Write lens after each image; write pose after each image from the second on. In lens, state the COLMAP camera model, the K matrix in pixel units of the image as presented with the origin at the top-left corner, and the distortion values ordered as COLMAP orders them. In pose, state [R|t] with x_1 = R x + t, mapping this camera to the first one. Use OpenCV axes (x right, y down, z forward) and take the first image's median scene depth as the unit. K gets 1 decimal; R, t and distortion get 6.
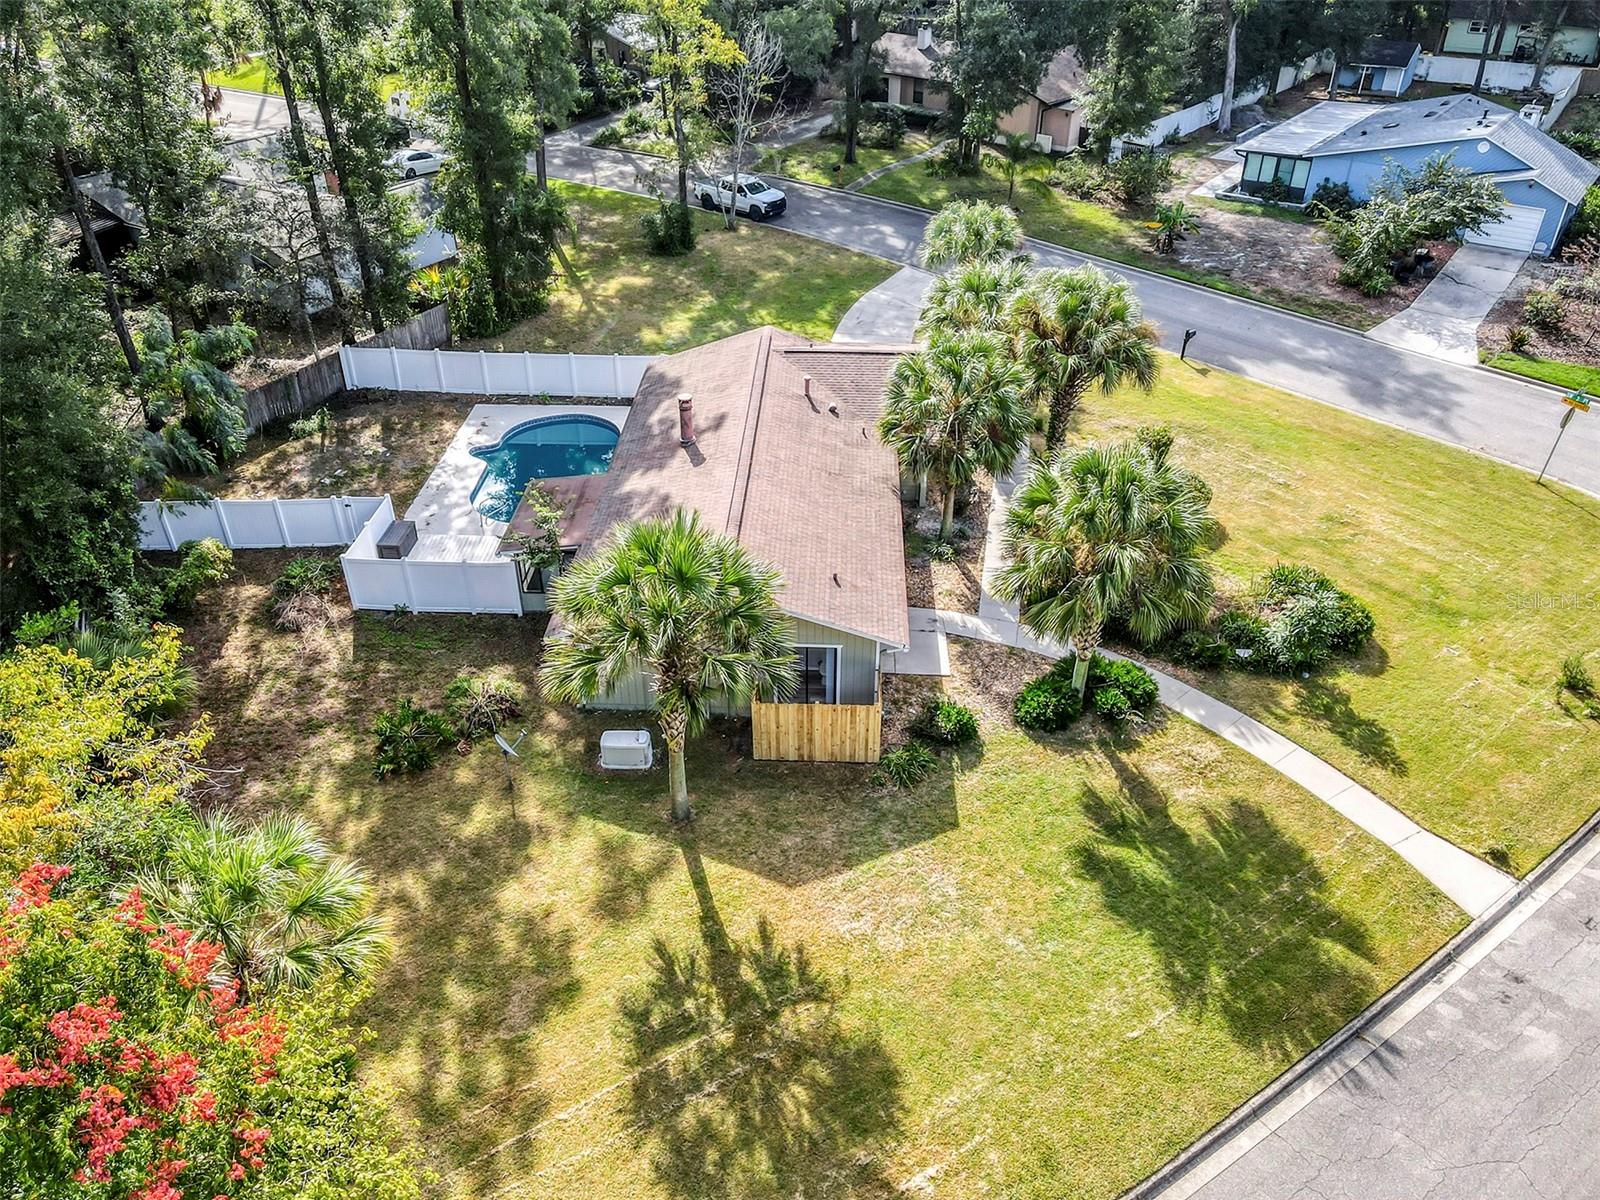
lens RADIAL K [[1151.1, 0, 800.0], [0, 1151.1, 600.0], [0, 0, 1]] dist [0.003662, 0.005674]
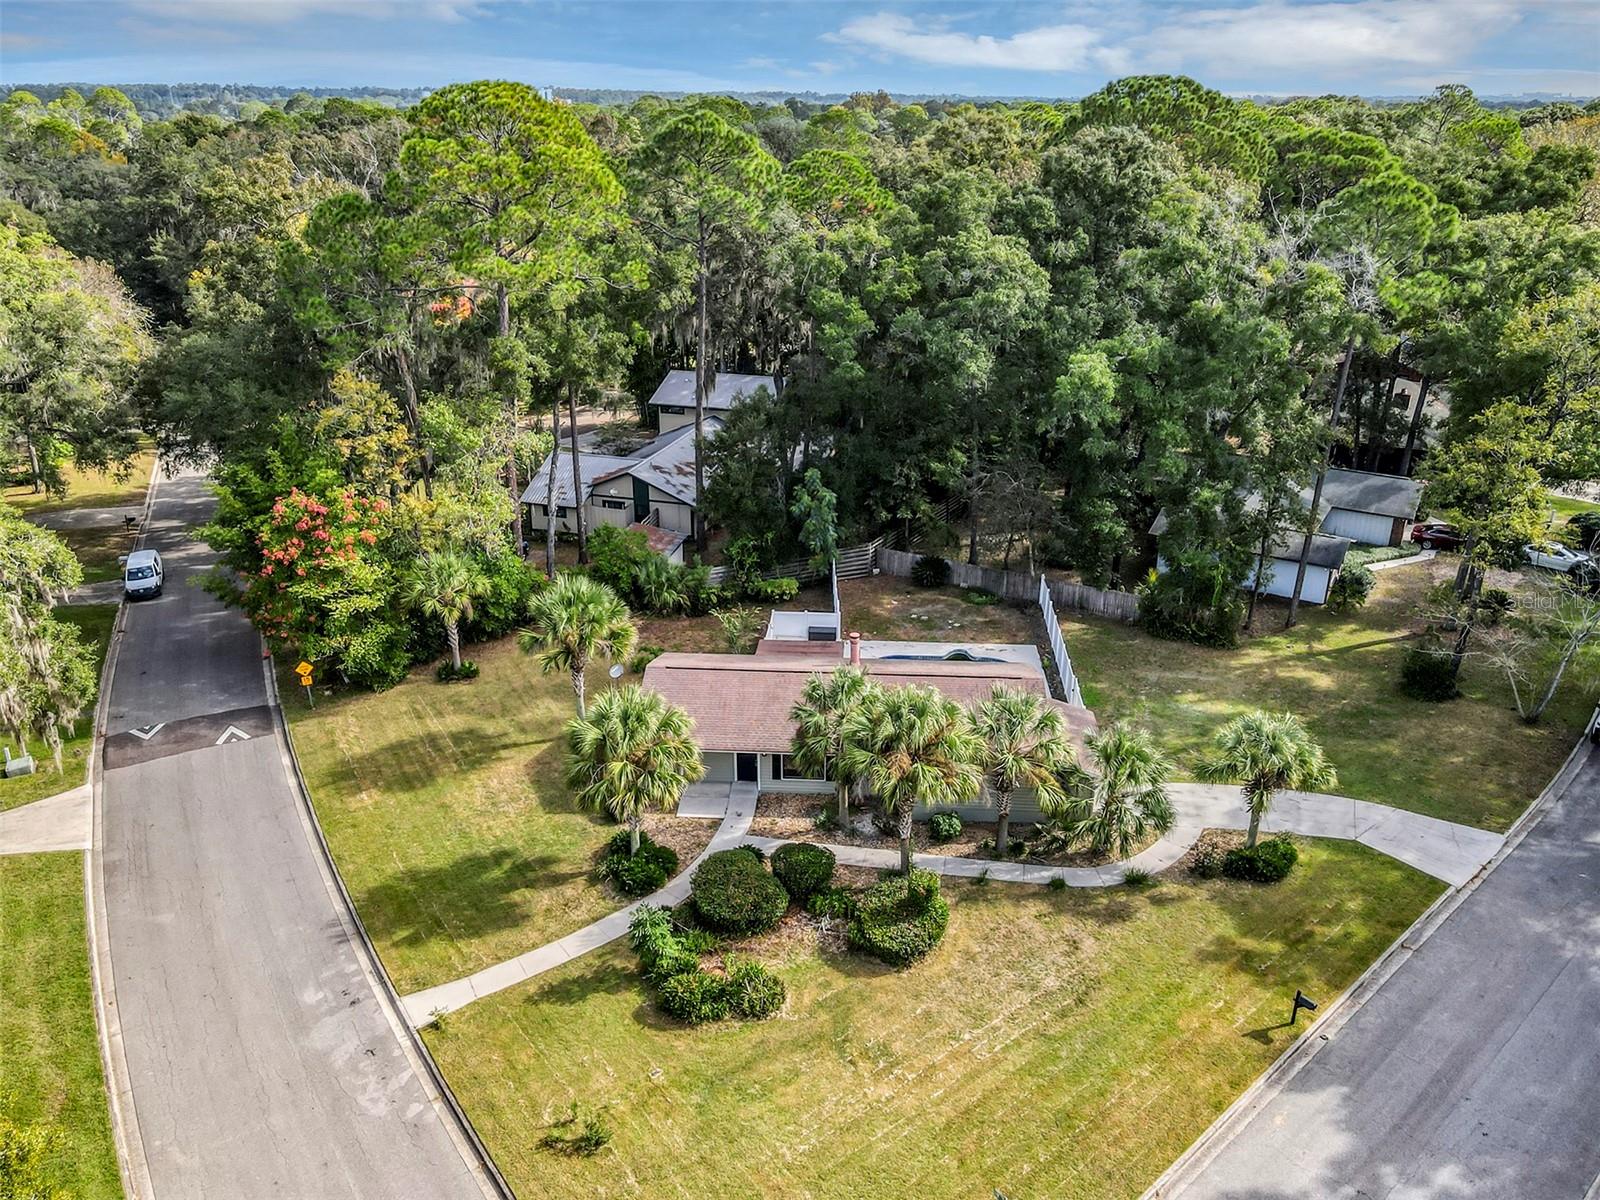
lens RADIAL K [[1170.4, 0, 800.0], [0, 1170.4, 600.0], [0, 0, 1]] dist [0.001575, 0.007709]
pose [[-0.014678, 0.392433, -0.919664, 1.623961], [-0.565440, 0.755315, 0.331327, -0.853206], [0.824659, 0.524878, 0.210811, 0.743436]]
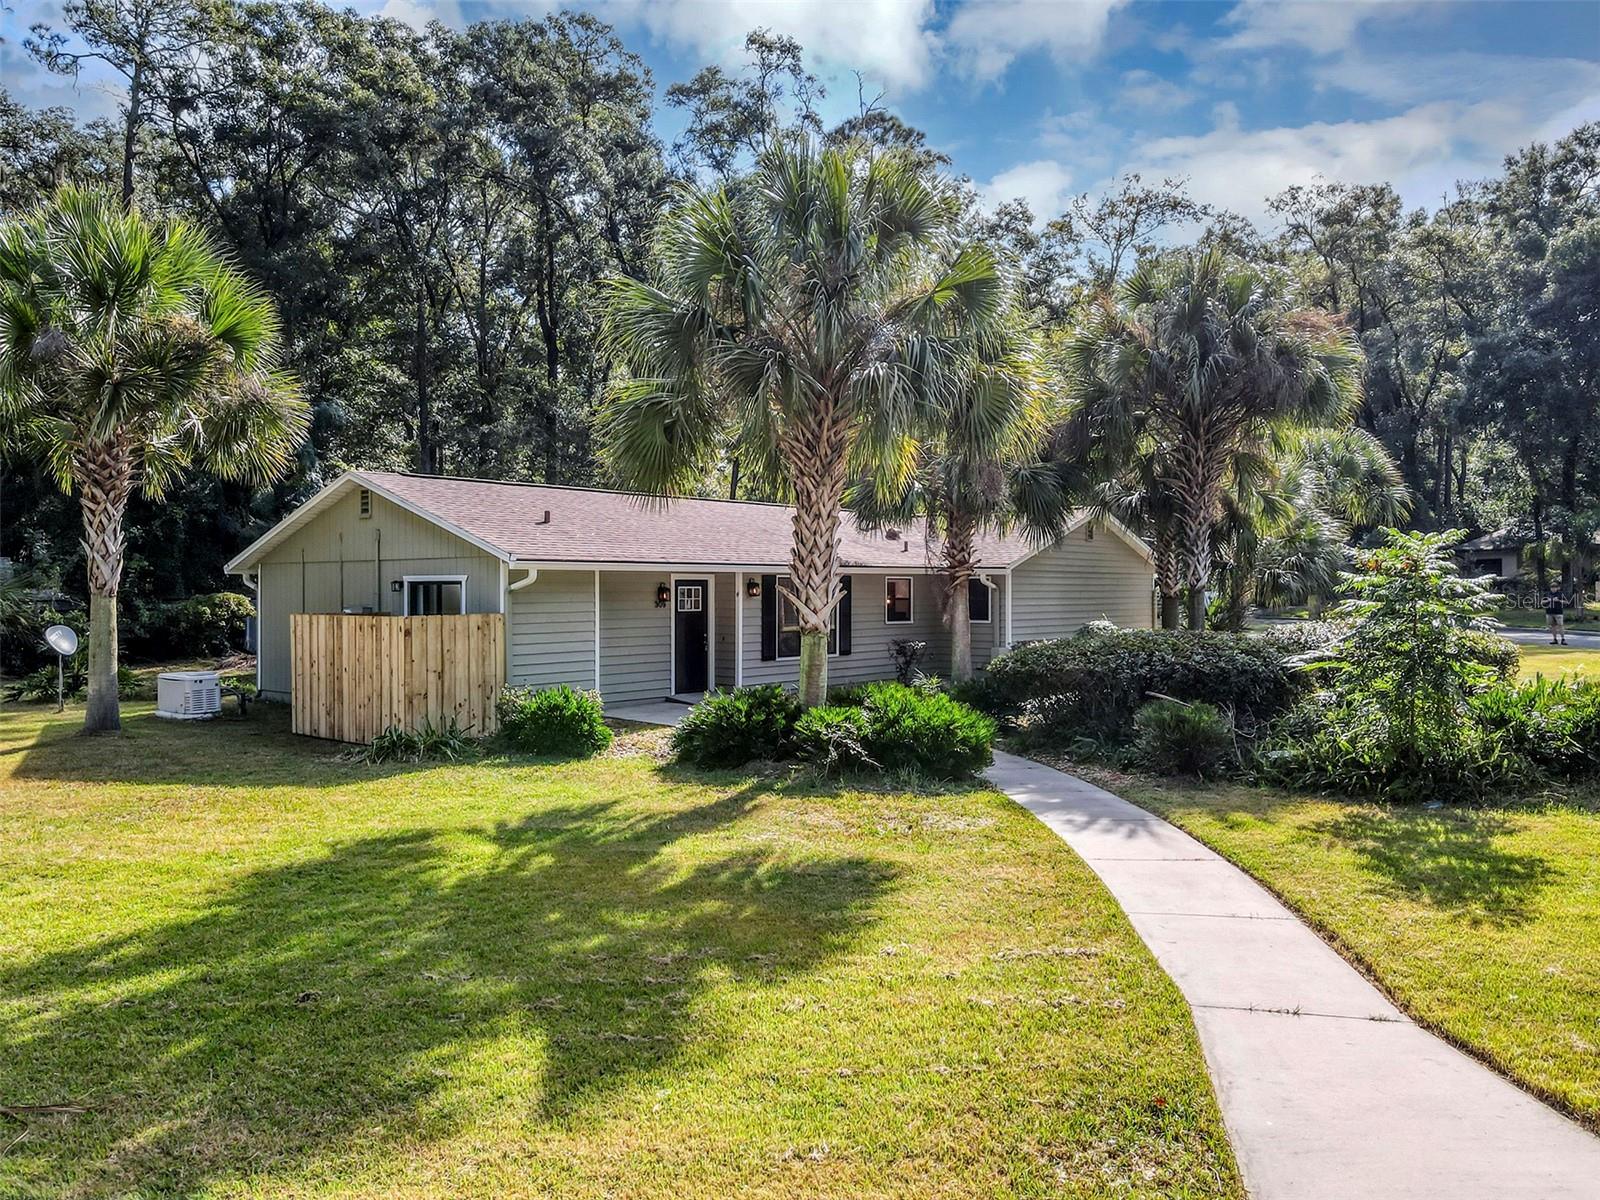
lens RADIAL K [[1178.7, 0, 800.0], [0, 1178.7, 600.0], [0, 0, 1]] dist [0.009502, 0.006331]
pose [[0.786313, 0.011144, -0.617727, 0.576986], [-0.351455, 0.830372, -0.432391, 0.268778], [0.508125, 0.557098, 0.656849, 0.711936]]
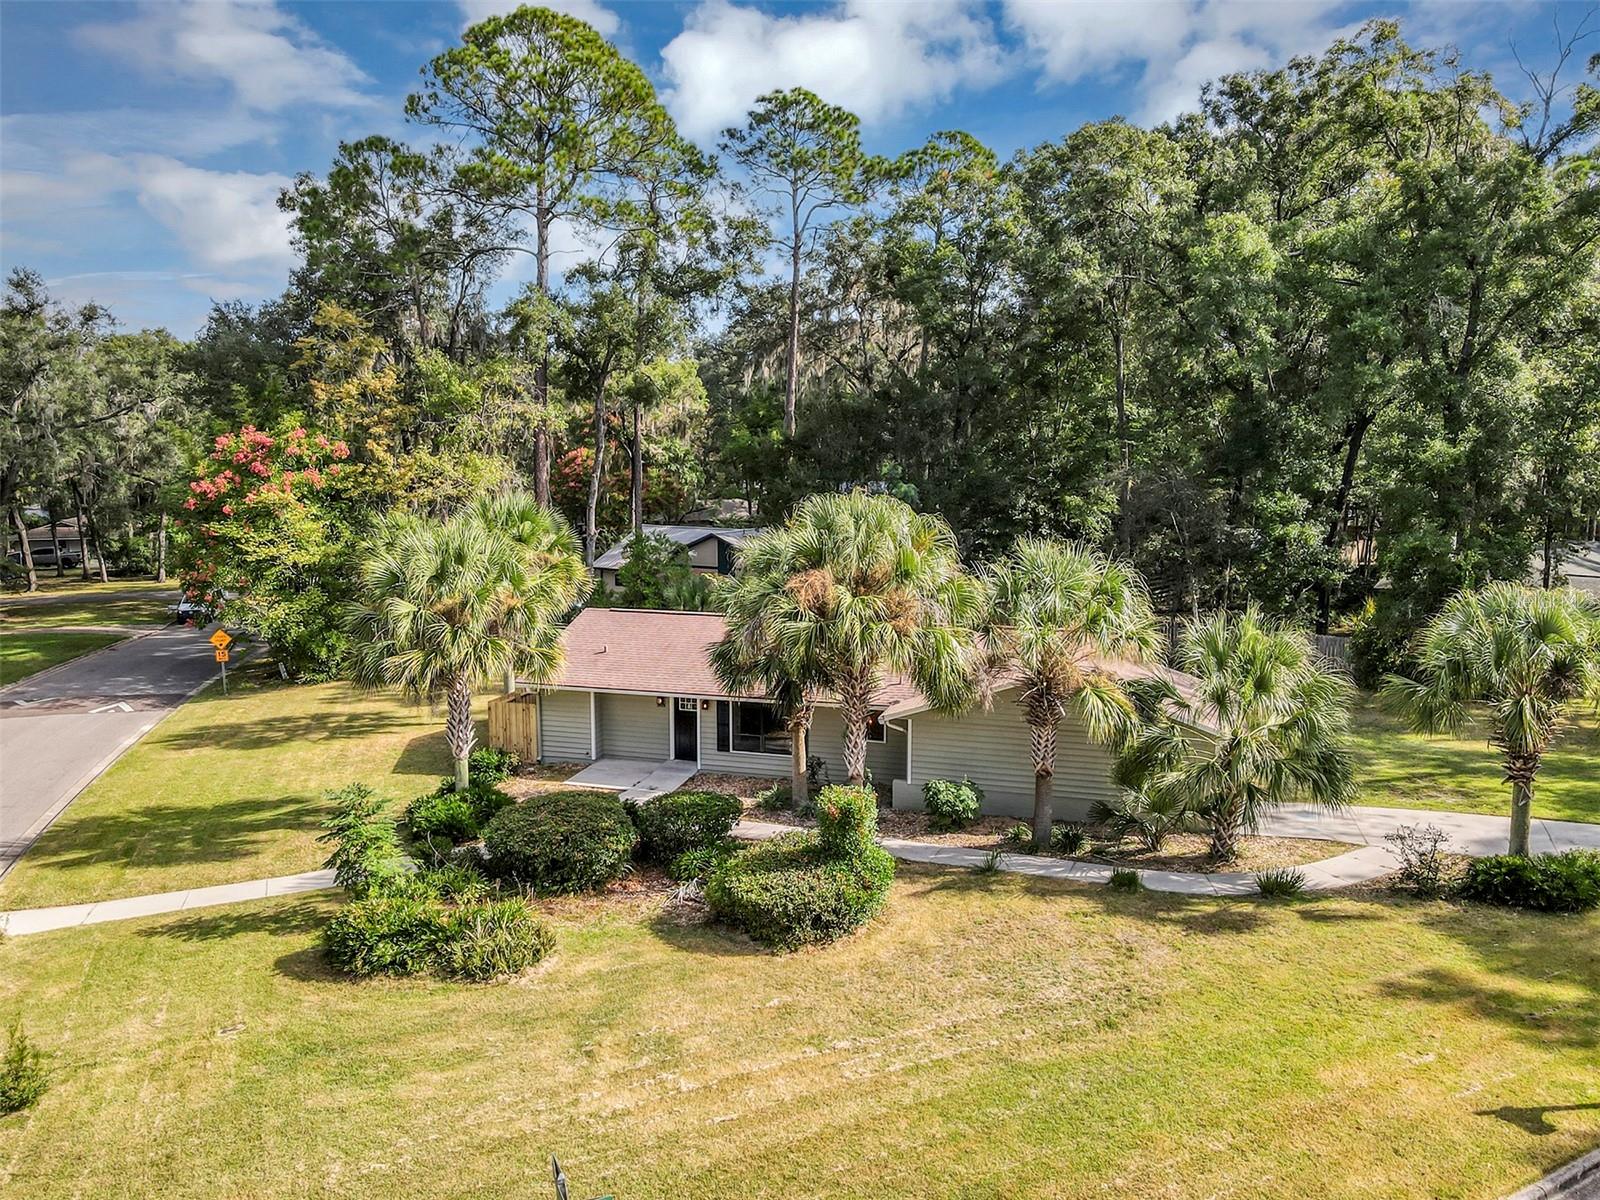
lens RADIAL K [[1178.7, 0, 800.0], [0, 1178.7, 600.0], [0, 0, 1]] dist [0.009502, 0.006331]
pose [[-0.238139, 0.130405, -0.962437, 1.189326], [-0.548513, 0.799724, 0.244079, -0.485820], [0.801513, 0.586034, -0.118917, 1.352295]]
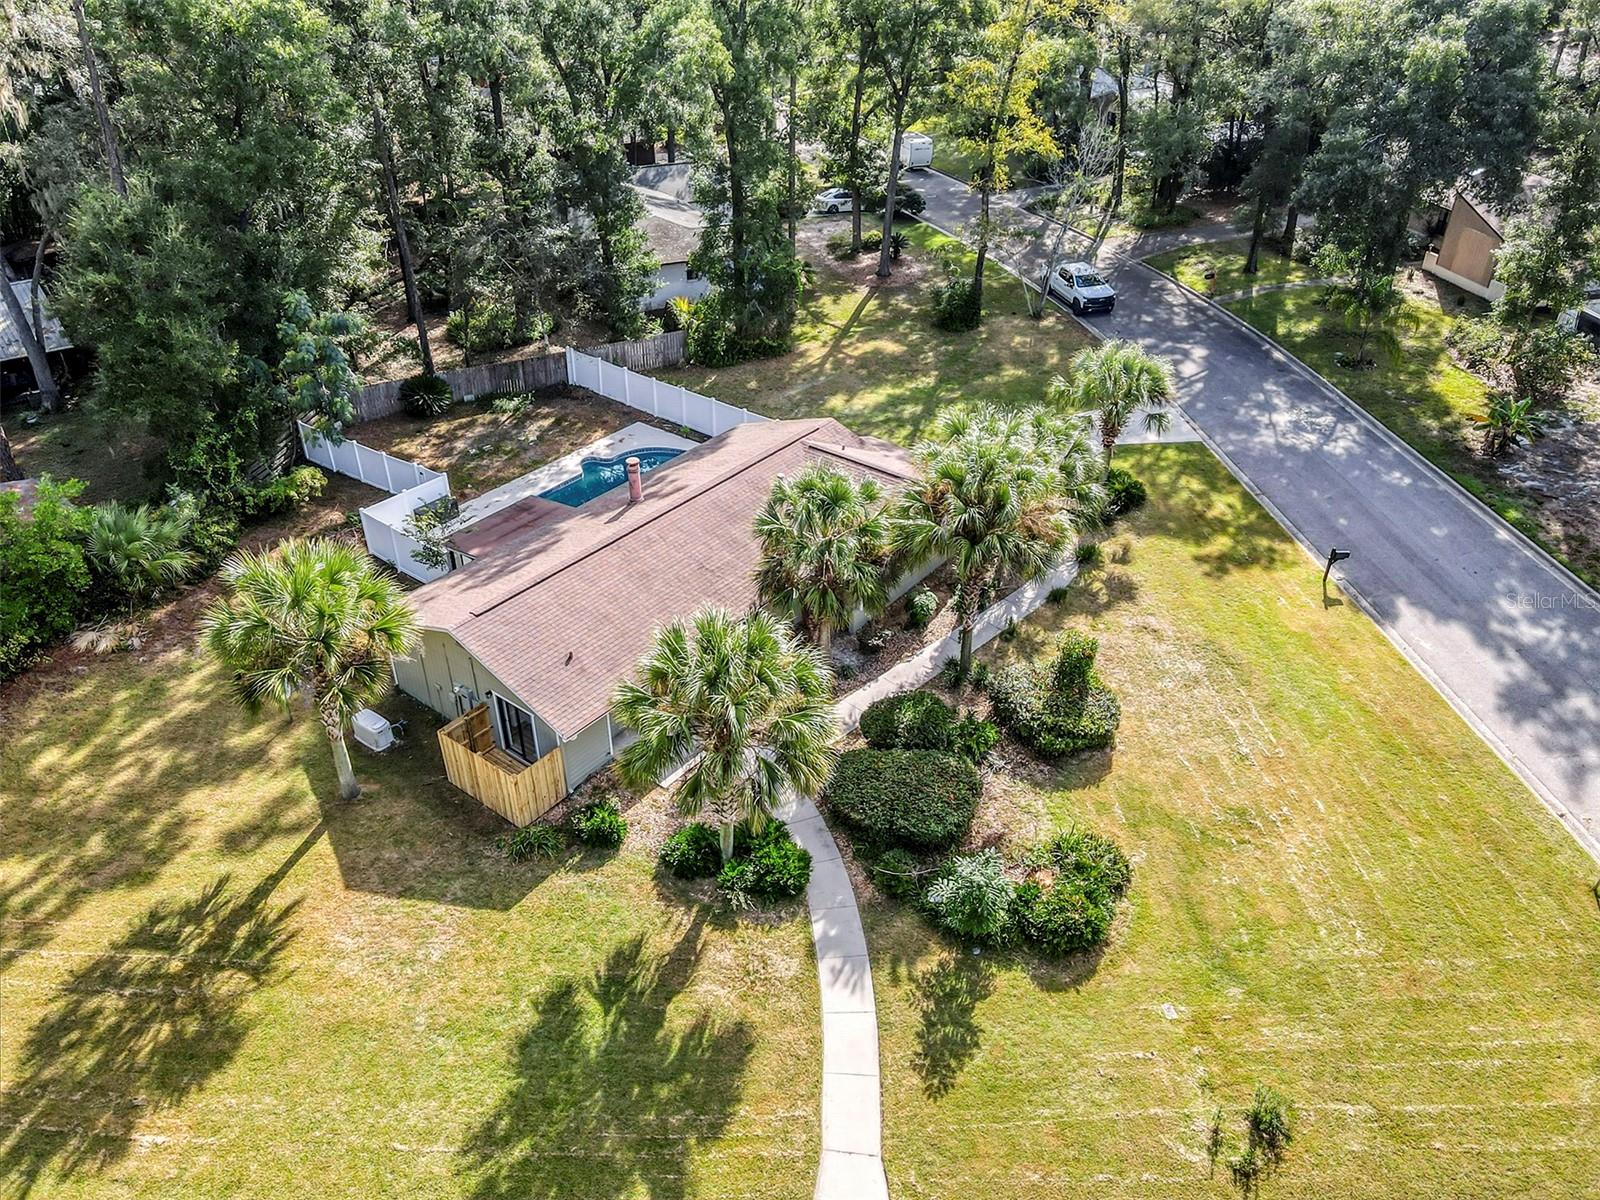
lens RADIAL K [[1178.7, 0, 800.0], [0, 1178.7, 600.0], [0, 0, 1]] dist [0.009502, 0.006331]
pose [[0.814362, 0.317556, -0.485771, 0.764460], [-0.329054, 0.942123, 0.064244, -0.221171], [0.478057, 0.107527, 0.871722, 0.156045]]
